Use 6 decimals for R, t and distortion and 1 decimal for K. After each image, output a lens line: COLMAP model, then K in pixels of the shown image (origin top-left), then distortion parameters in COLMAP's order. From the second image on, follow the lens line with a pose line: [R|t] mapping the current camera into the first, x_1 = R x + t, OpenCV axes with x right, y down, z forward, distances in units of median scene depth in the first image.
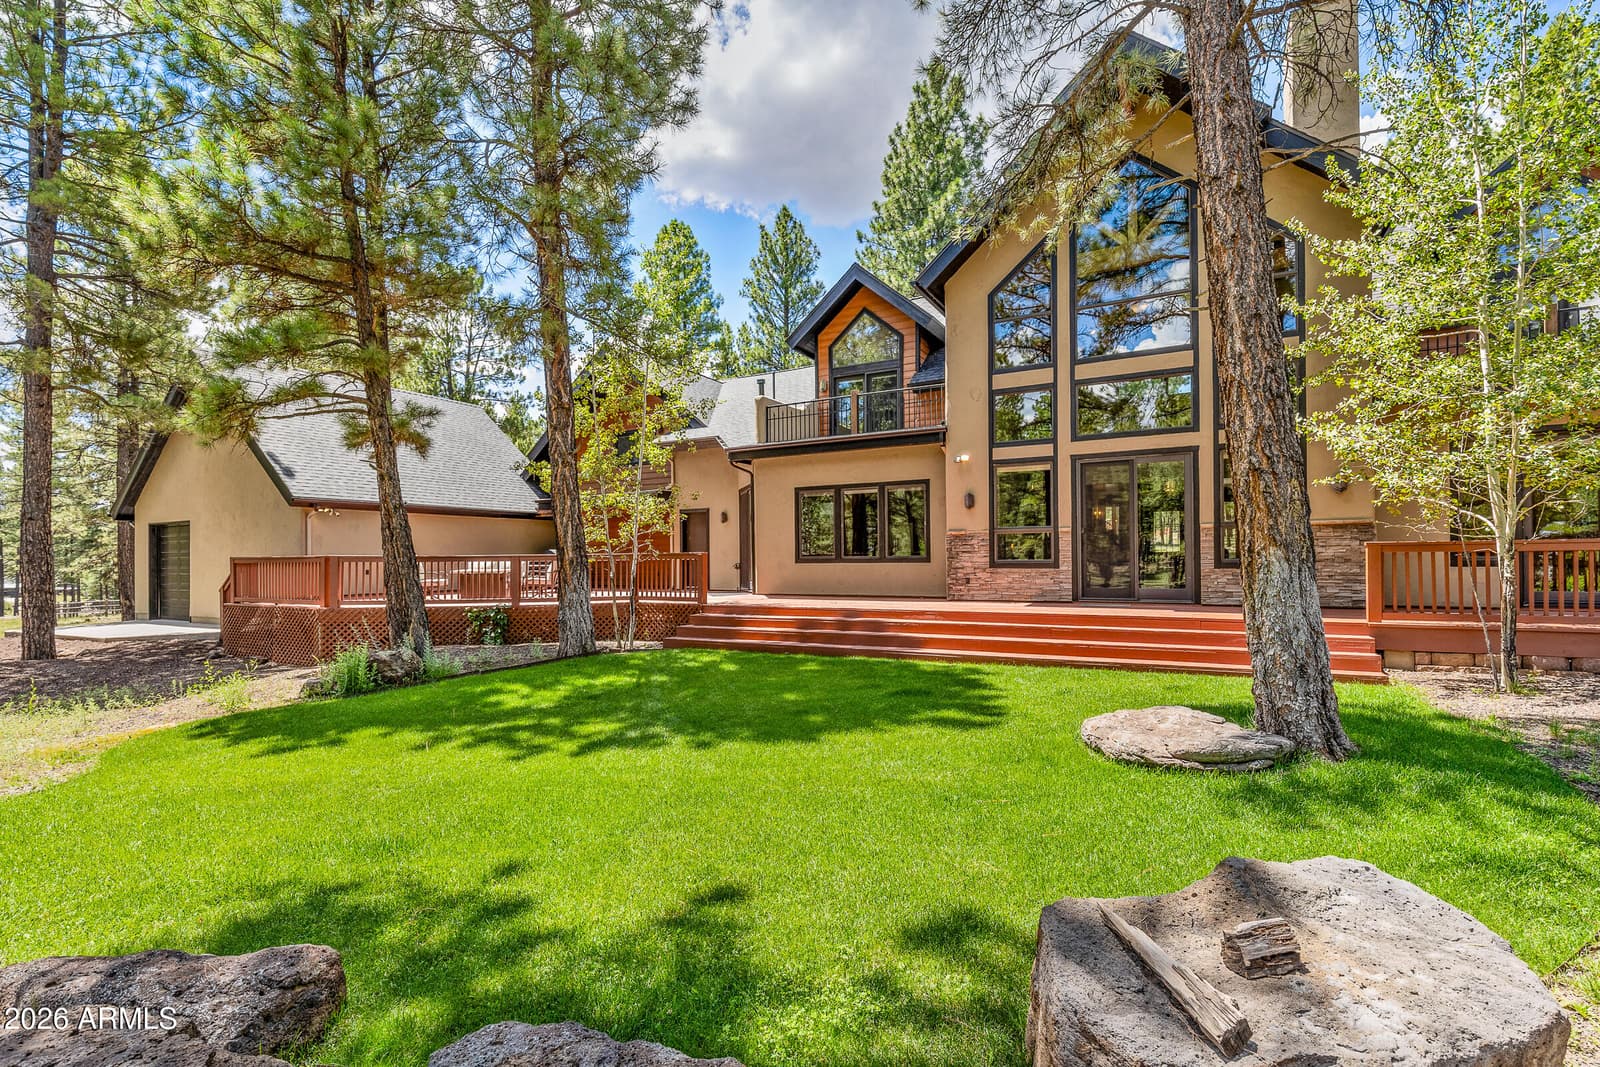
lens RADIAL K [[806.6, 0, 800.0], [0, 806.6, 533.5], [0, 0, 1]] dist [0.000752, 0.000058]
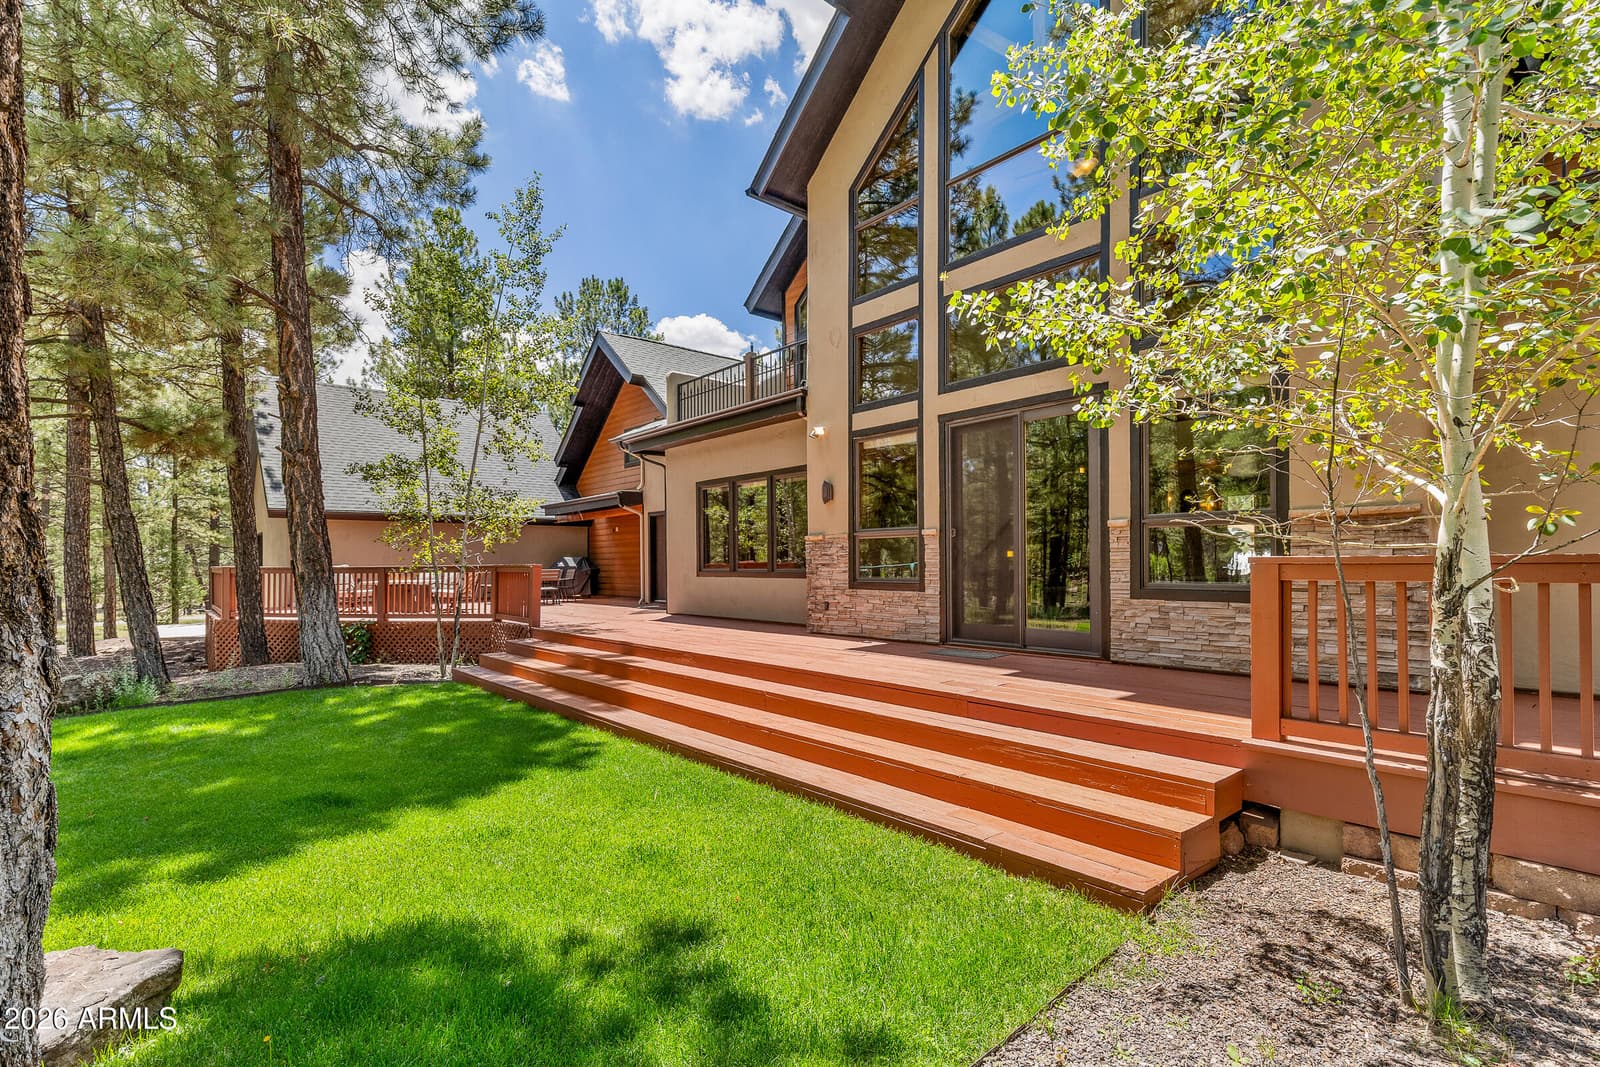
lens RADIAL K [[791.1, 0, 800.0], [0, 791.1, 558.4], [0, 0, 1]] dist [0.001430, 0.000174]
pose [[0.930368, 0.000052, -0.366628, 0.444492], [0.011799, 0.999478, 0.030084, -0.003861], [0.366438, -0.032315, 0.929881, 0.355532]]
